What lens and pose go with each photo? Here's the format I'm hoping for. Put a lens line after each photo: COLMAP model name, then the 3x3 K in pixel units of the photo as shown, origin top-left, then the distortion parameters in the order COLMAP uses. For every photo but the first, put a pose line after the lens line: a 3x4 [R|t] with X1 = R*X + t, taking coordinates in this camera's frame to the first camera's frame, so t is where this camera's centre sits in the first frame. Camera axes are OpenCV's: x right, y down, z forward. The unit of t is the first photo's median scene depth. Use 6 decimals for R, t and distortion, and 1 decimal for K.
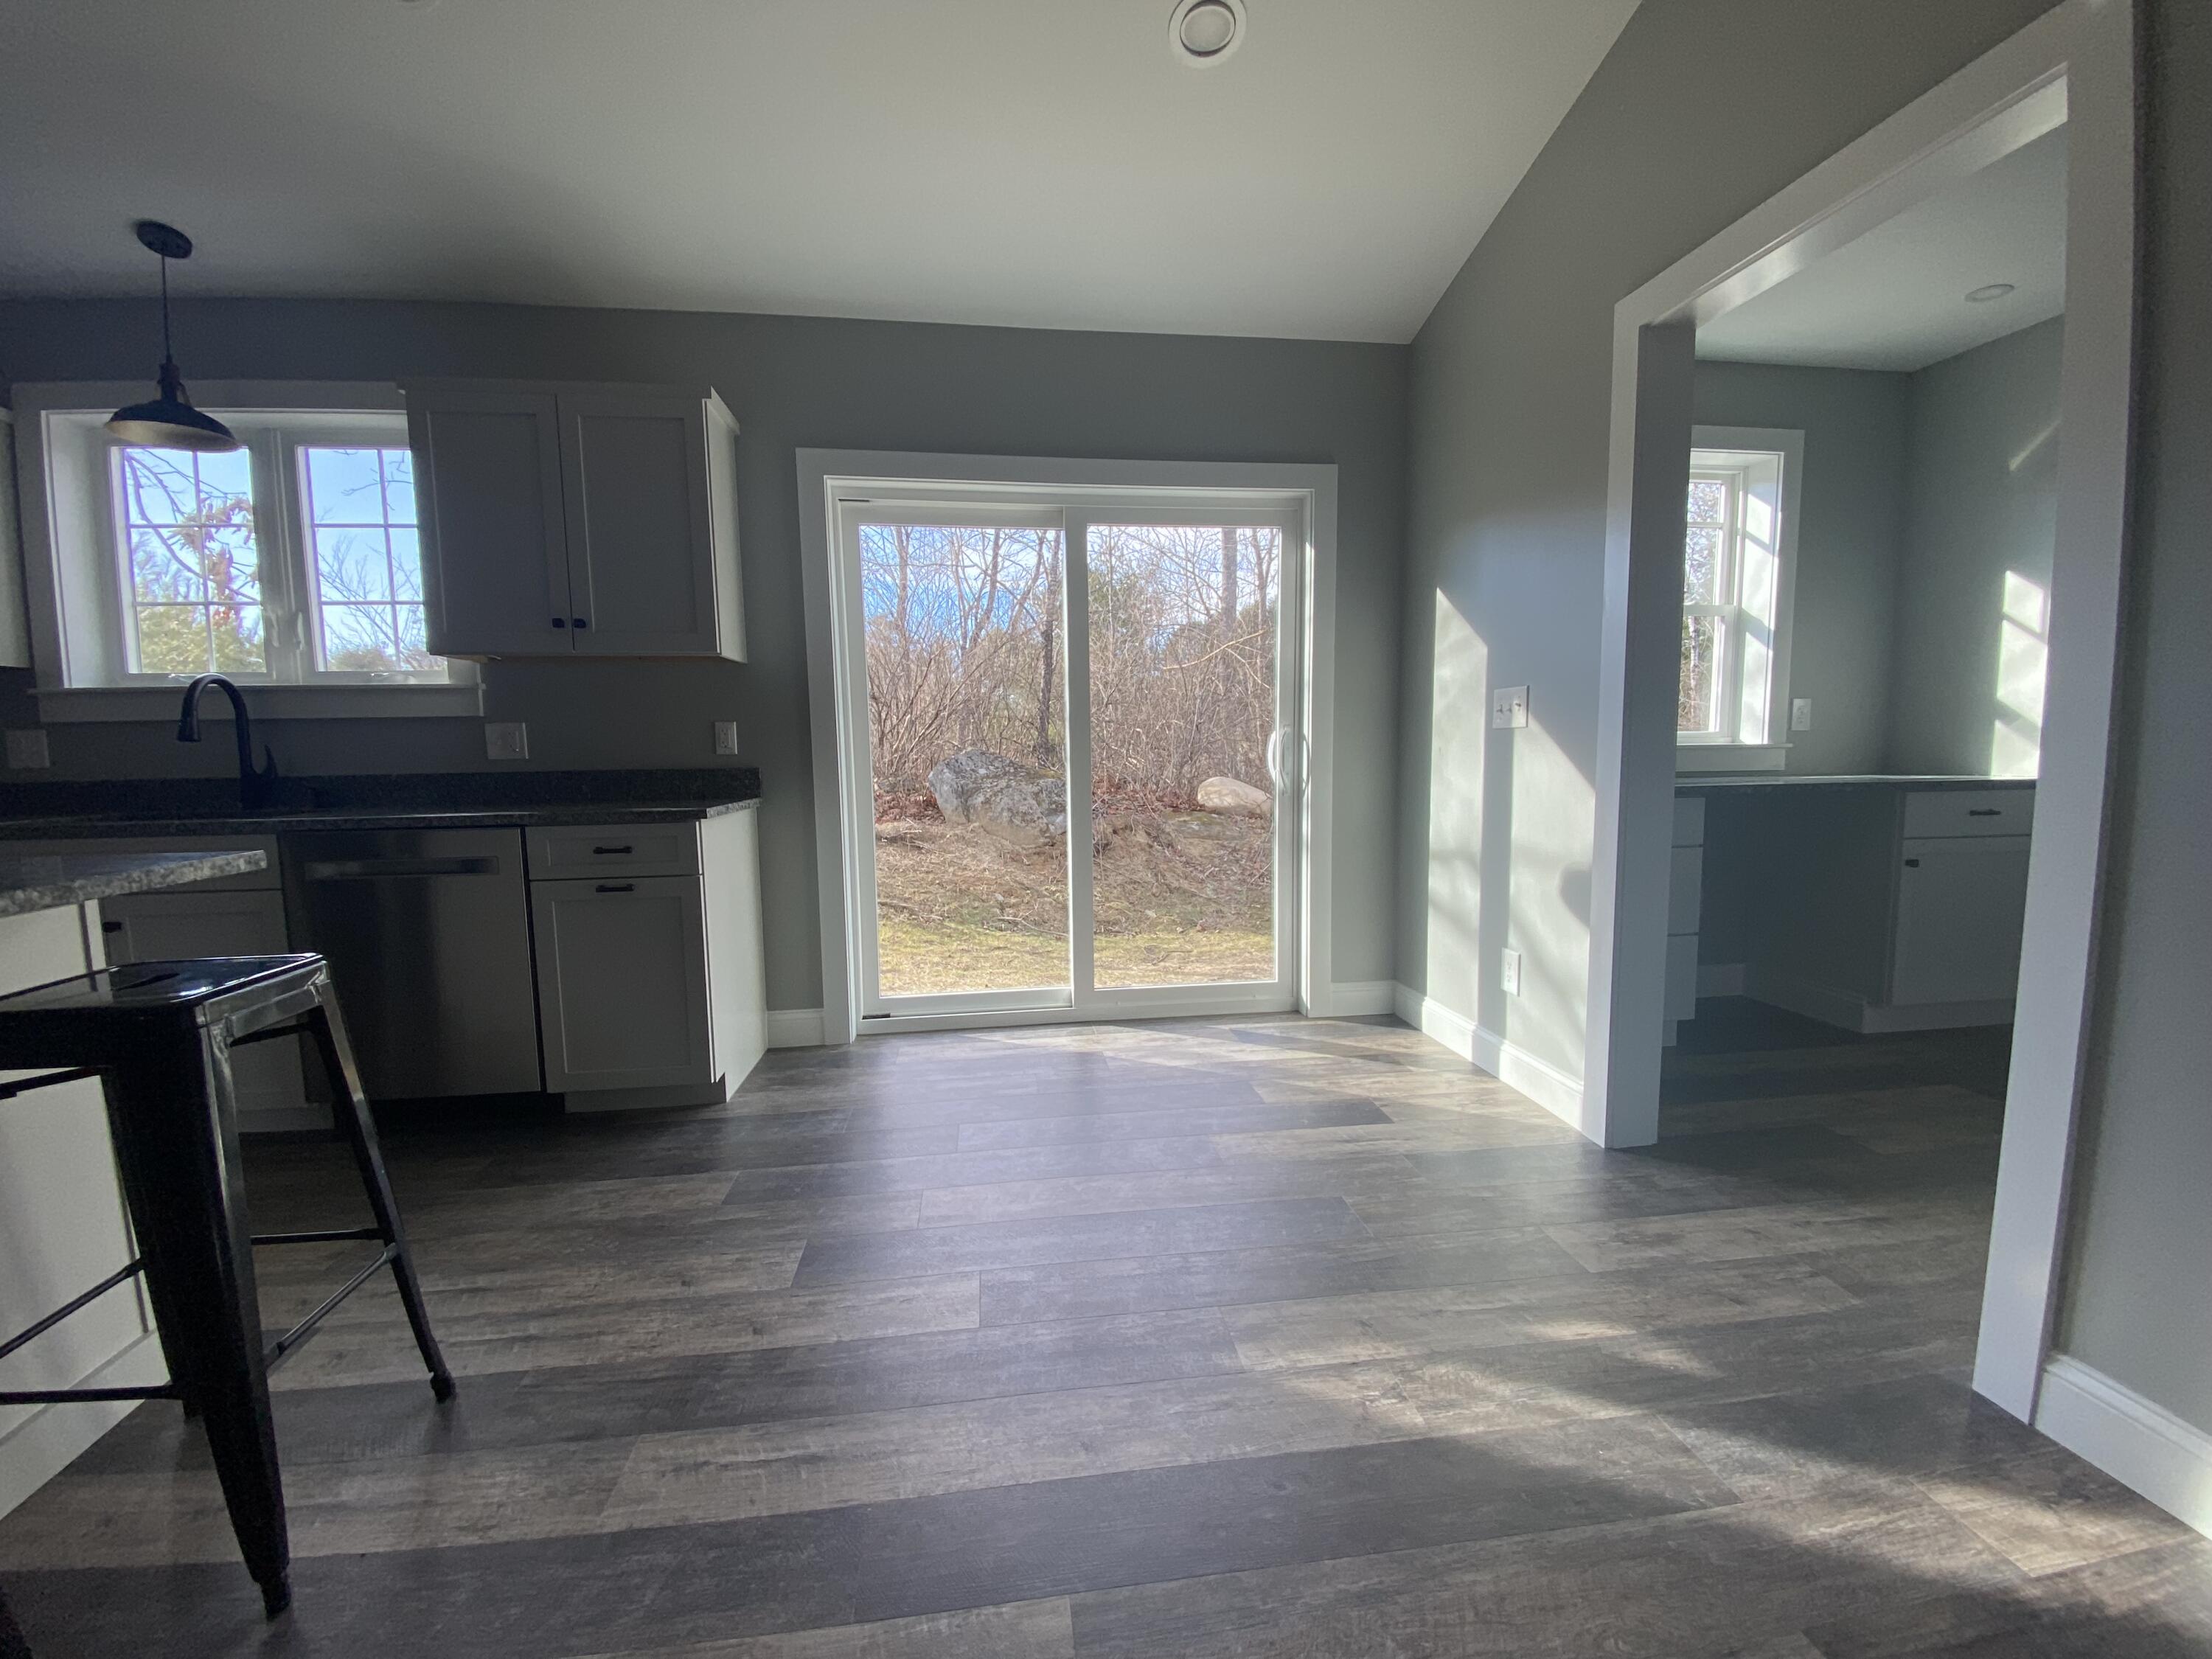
lens RADIAL K [[897.4, 0, 1098.2], [0, 897.4, 835.5], [0, 0, 1]] dist [0.013336, -0.016329]
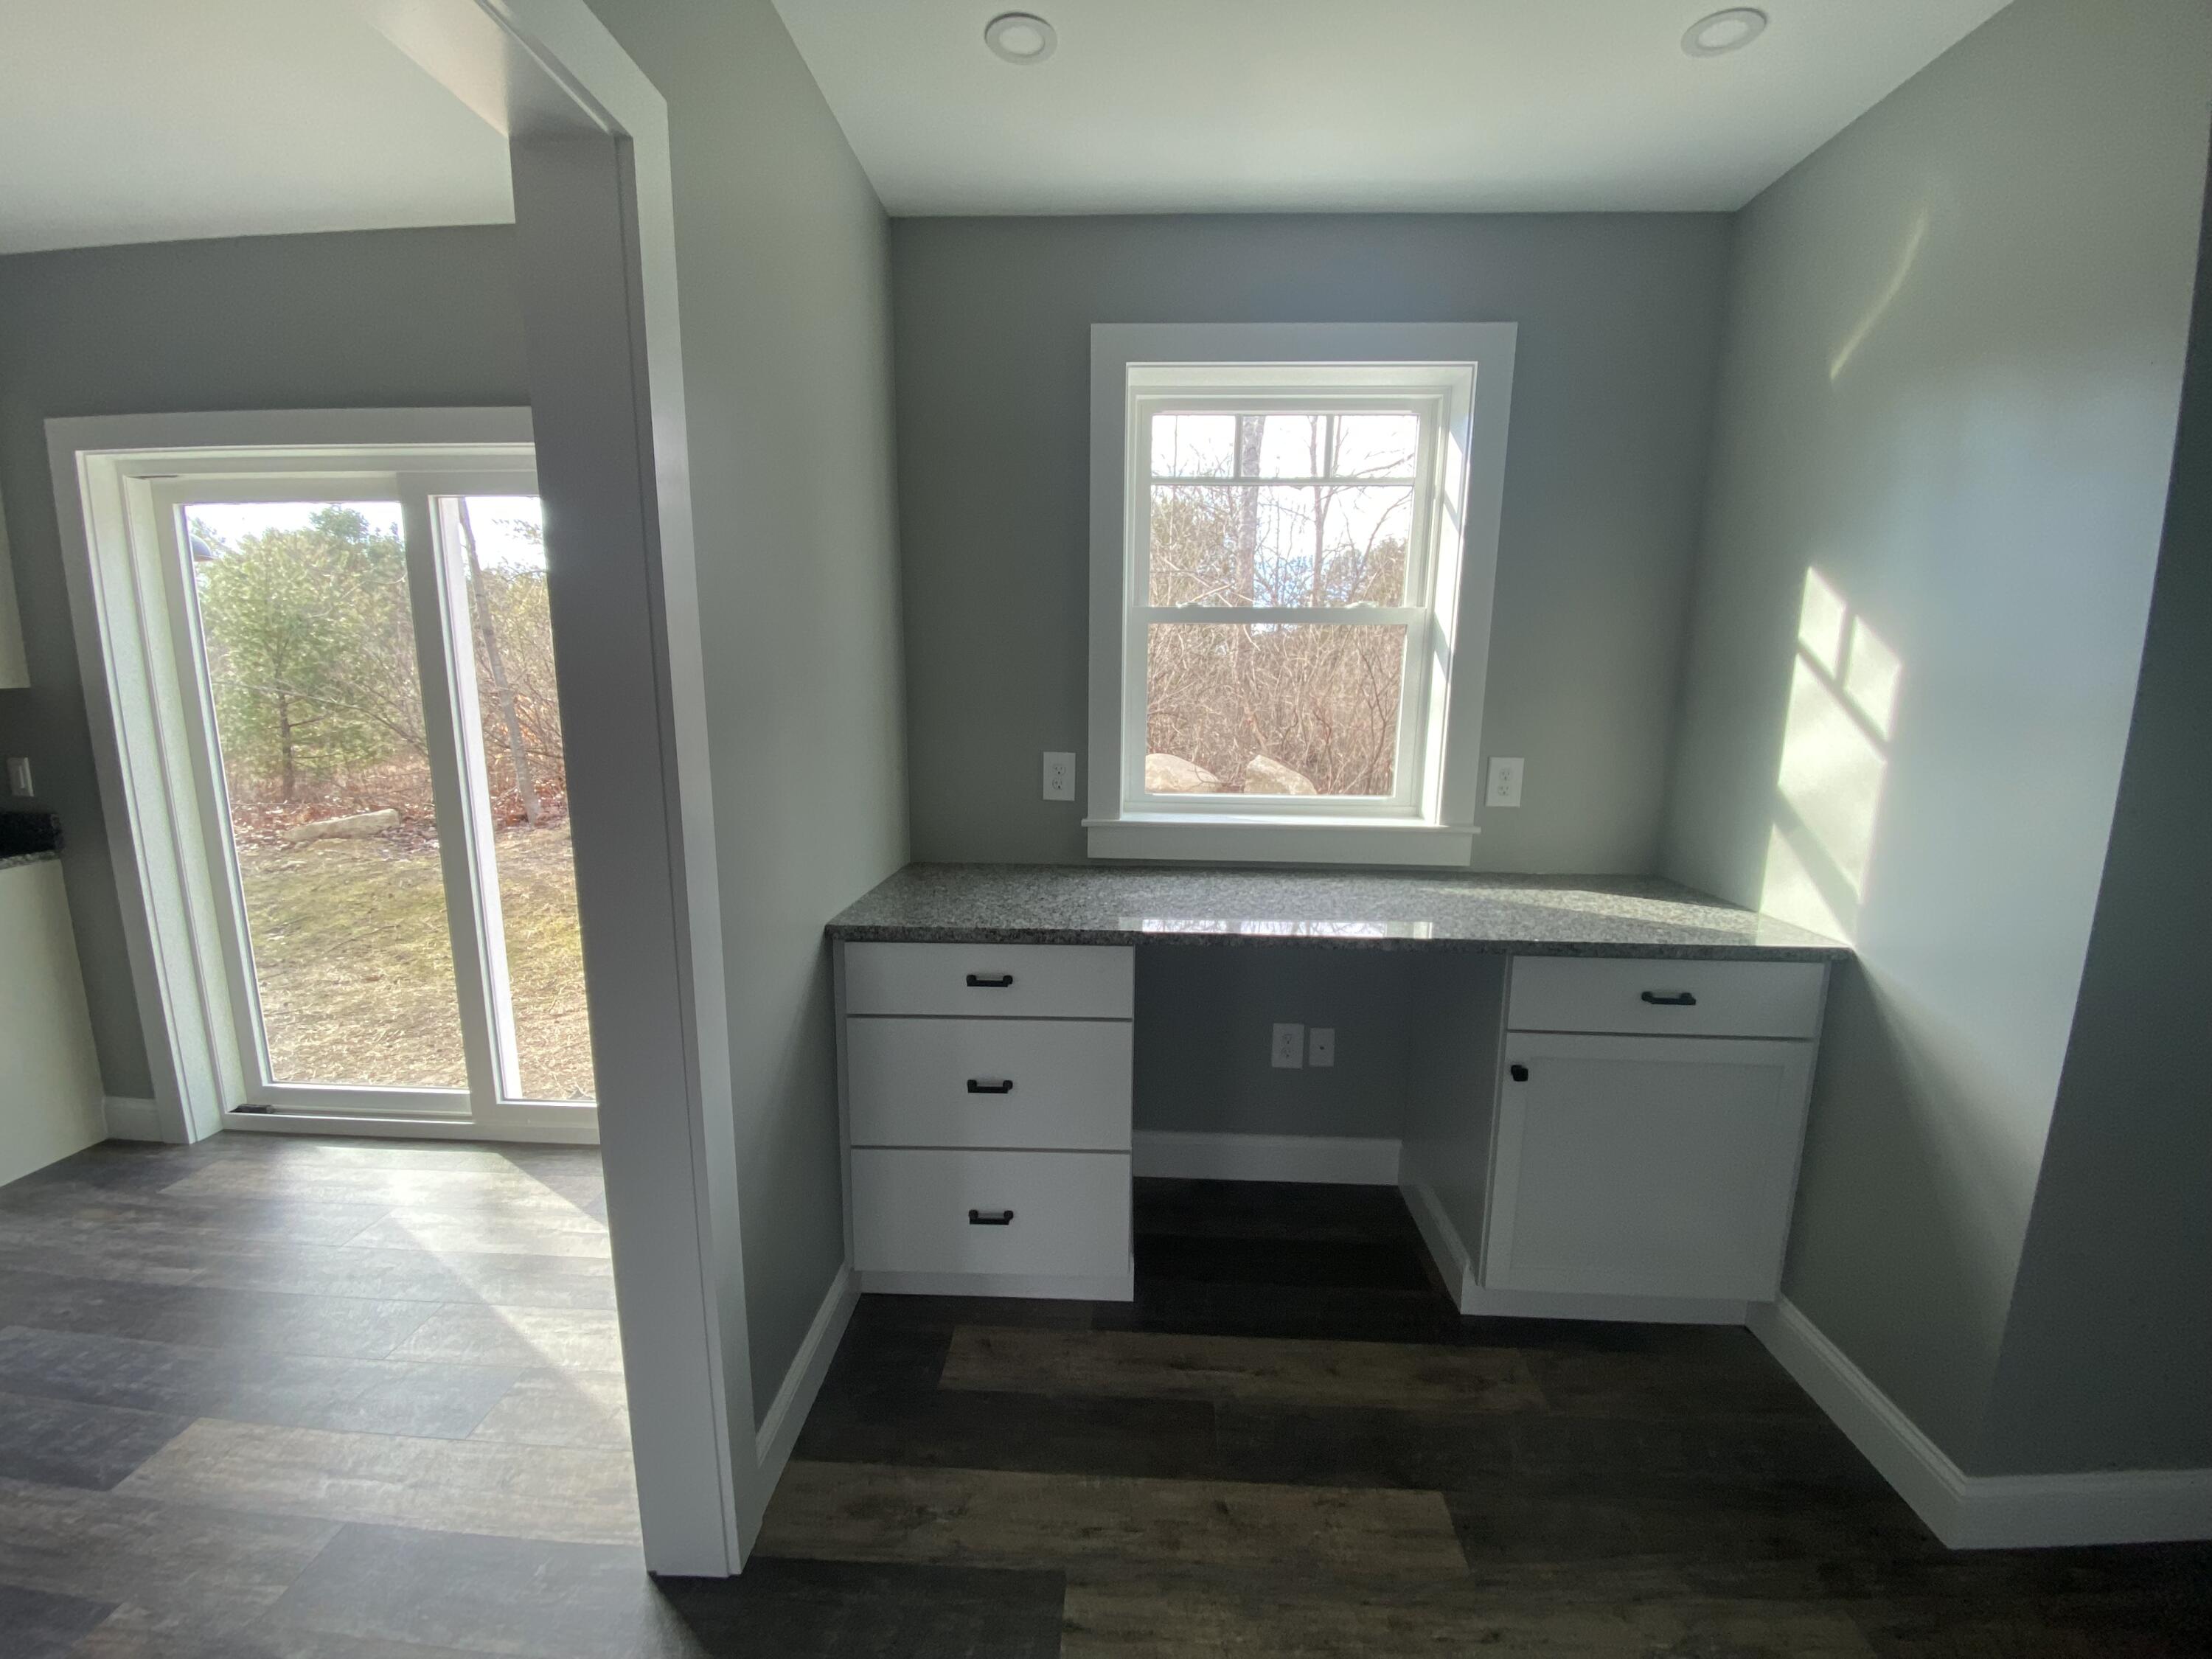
lens RADIAL K [[897.4, 0, 1103.6], [0, 897.4, 834.9], [0, 0, 1]] dist [0.013336, -0.016329]
pose [[0.984802, 0.052781, -0.165467, 0.710369], [-0.041162, 0.996491, 0.072879, -0.155117], [0.168733, -0.064961, 0.983519, 0.368937]]
